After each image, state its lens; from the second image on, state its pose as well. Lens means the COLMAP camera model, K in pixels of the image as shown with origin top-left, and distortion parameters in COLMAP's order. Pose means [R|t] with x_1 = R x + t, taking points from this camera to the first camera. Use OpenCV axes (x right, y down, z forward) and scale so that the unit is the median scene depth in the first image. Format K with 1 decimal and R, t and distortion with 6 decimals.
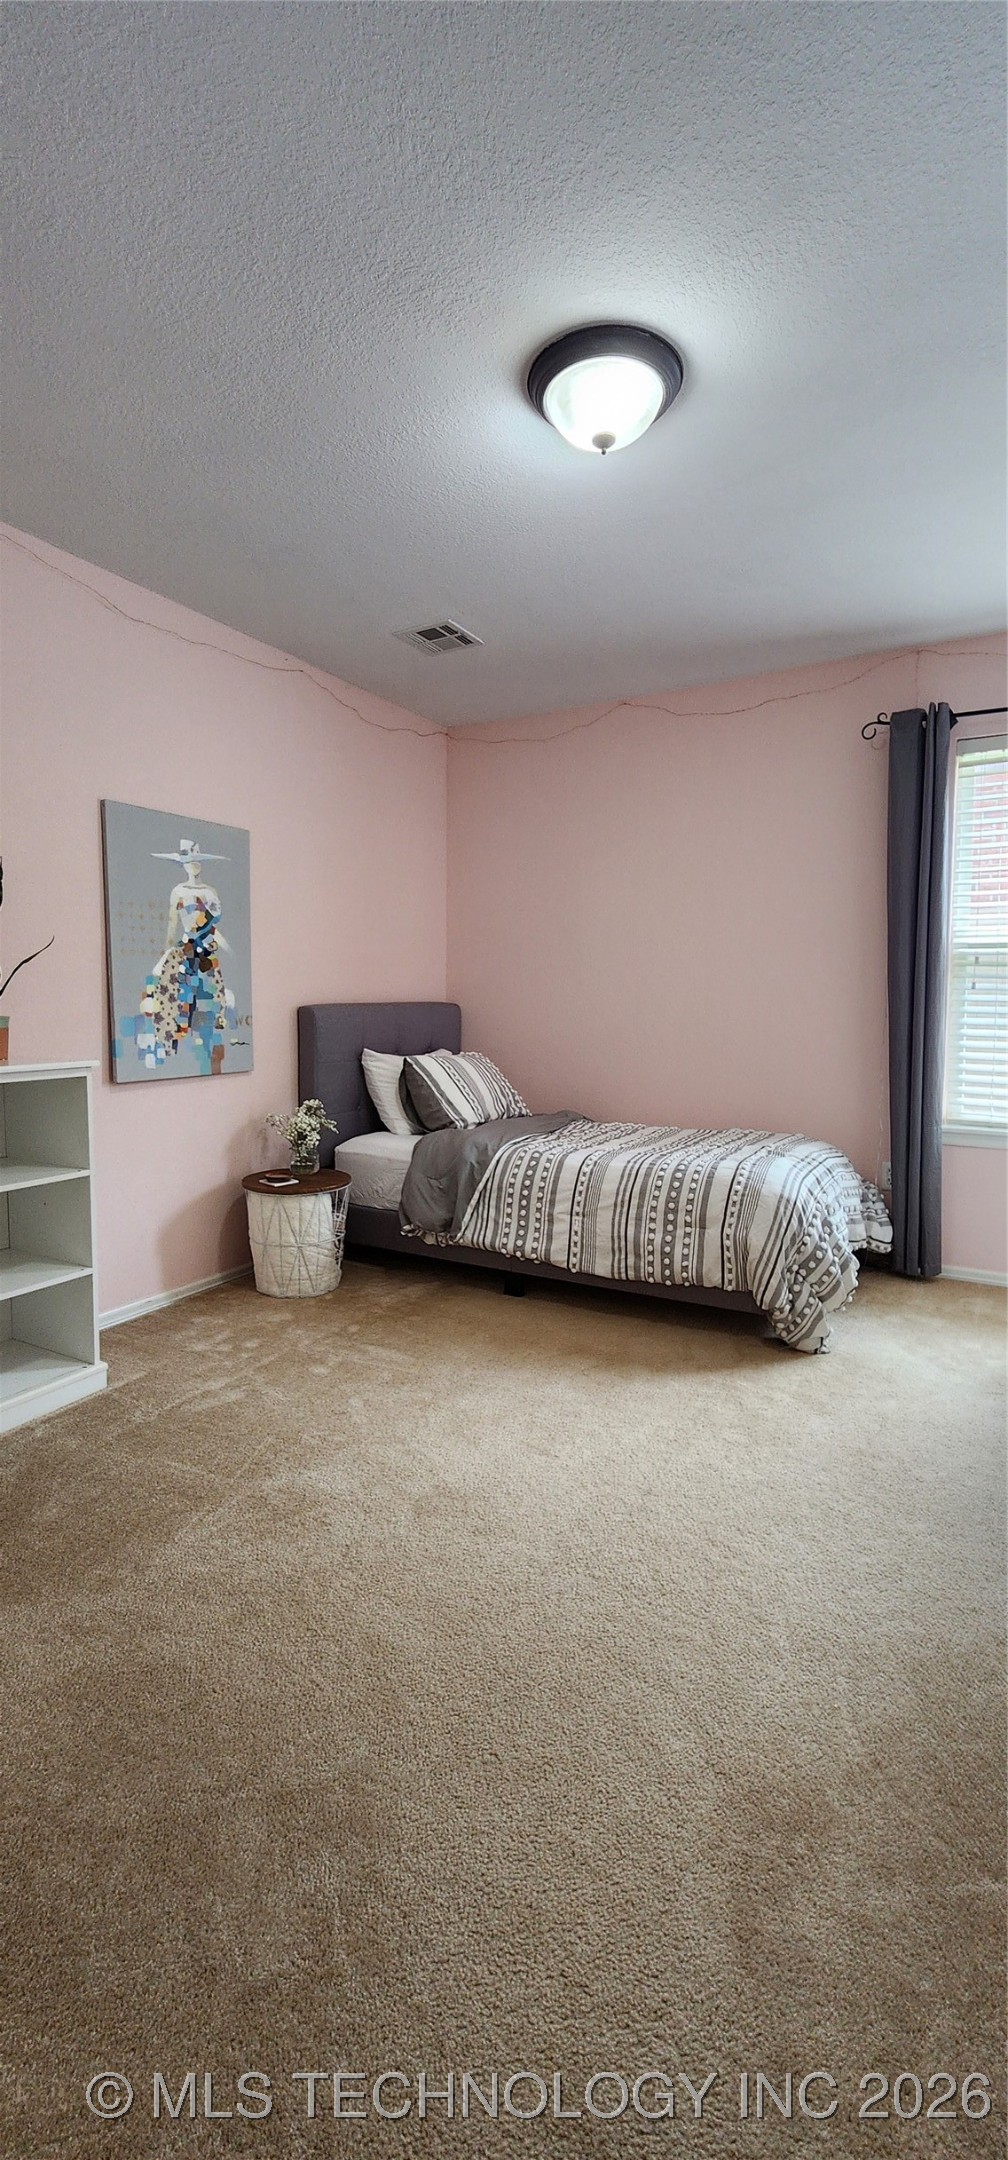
lens RADIAL K [[888.4, 0, 516.8], [0, 888.4, 1068.2], [0, 0, 1]] dist [0.002106, -0.001200]
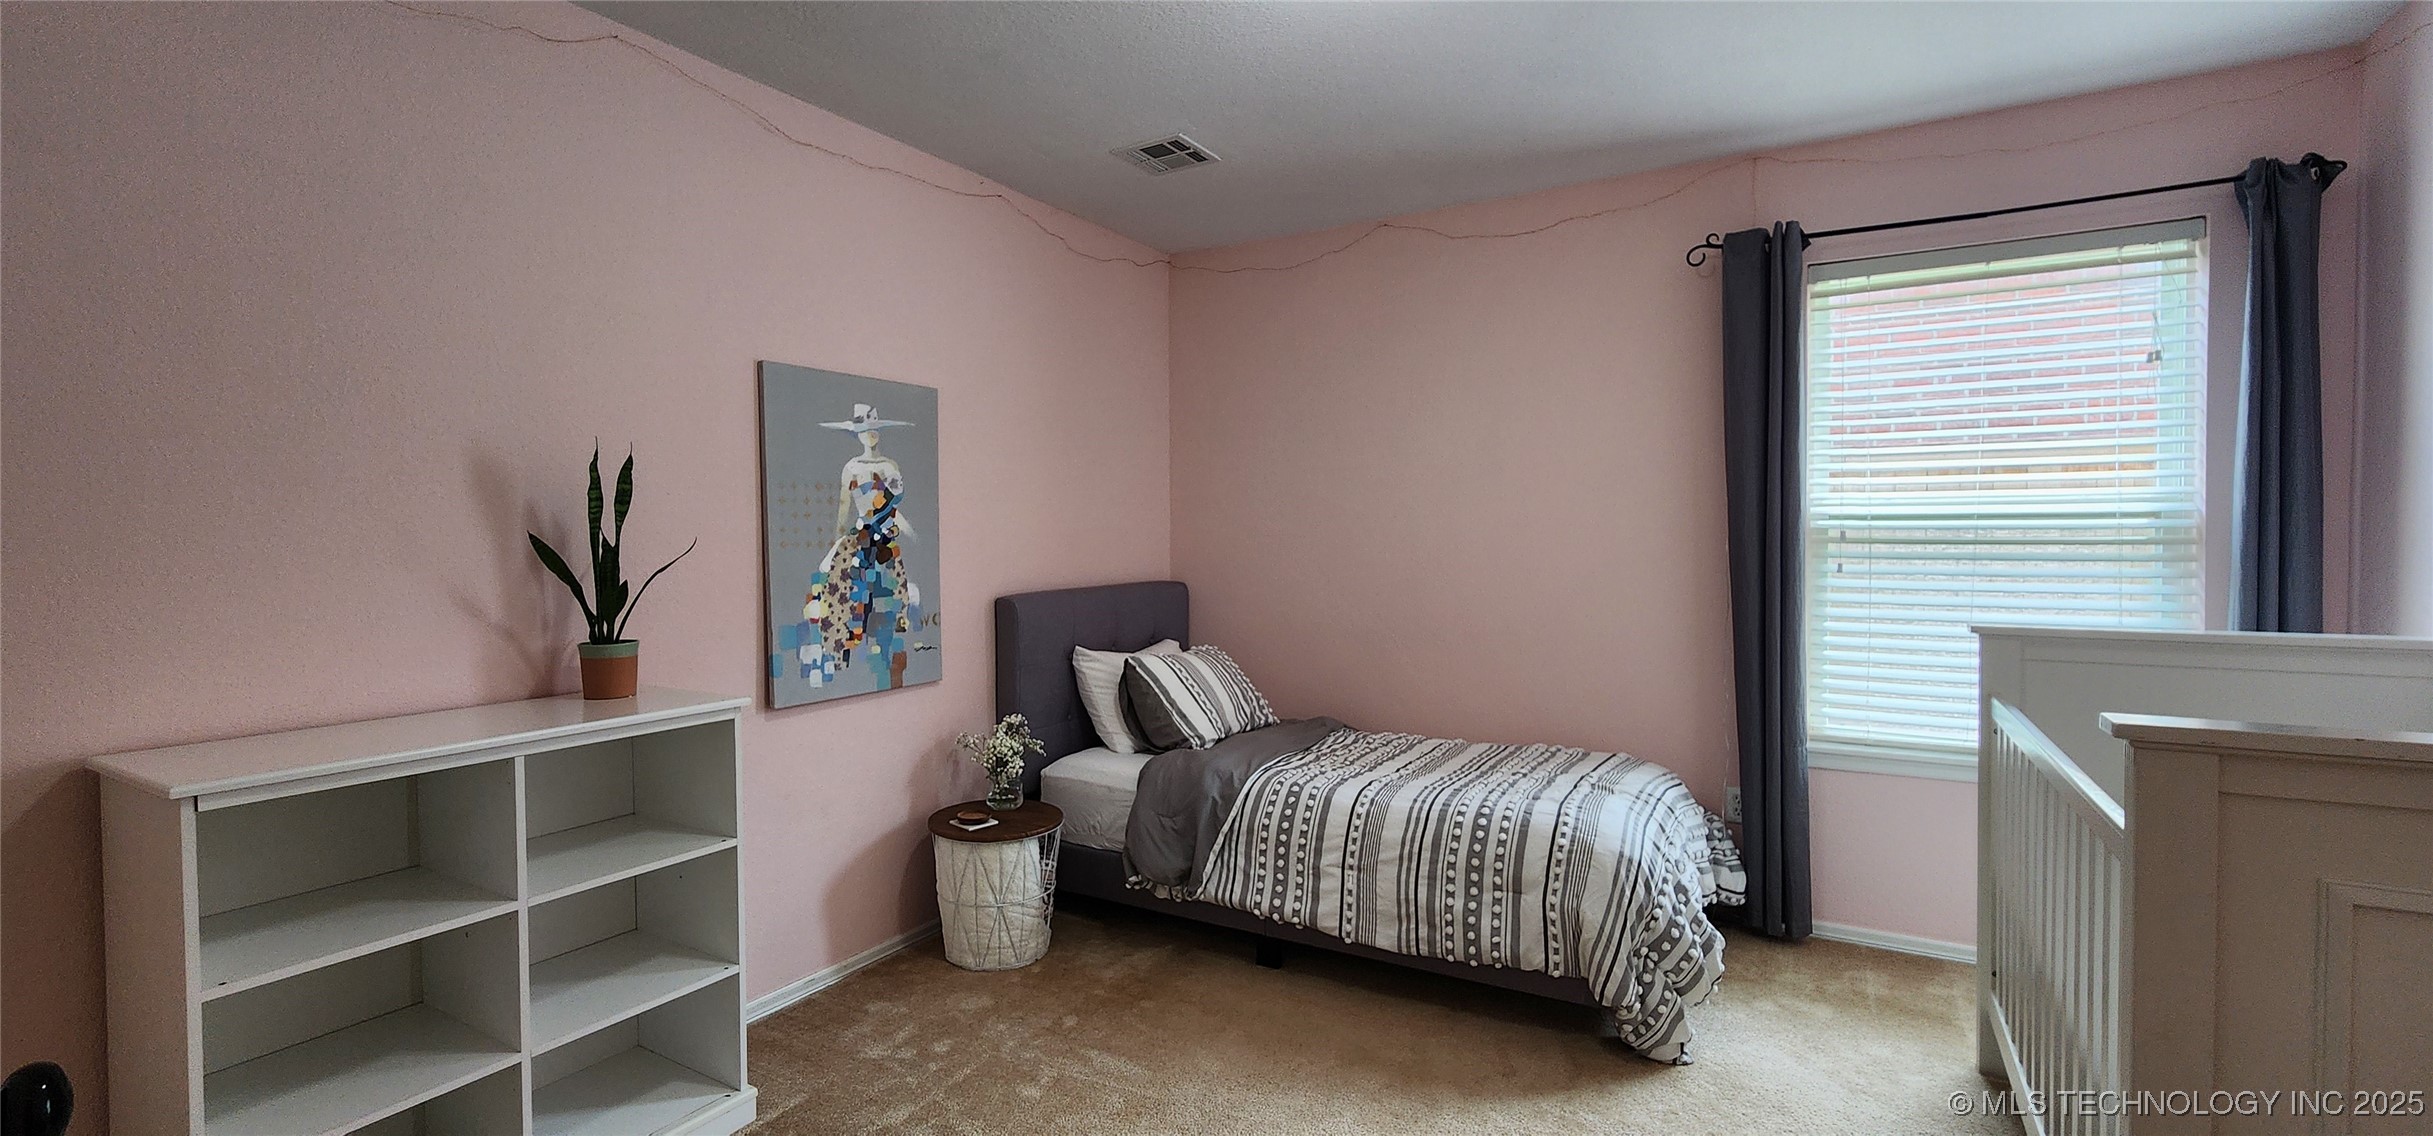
lens RADIAL K [[1000.7, 0, 1206.9], [0, 1000.7, 562.7], [0, 0, 1]] dist [0.002106, -0.001200]
pose [[0.999704, -0.012730, -0.020734, -0.036822], [0.011720, 0.998773, -0.048110, -0.063045], [0.021321, 0.047853, 0.998627, 0.093526]]
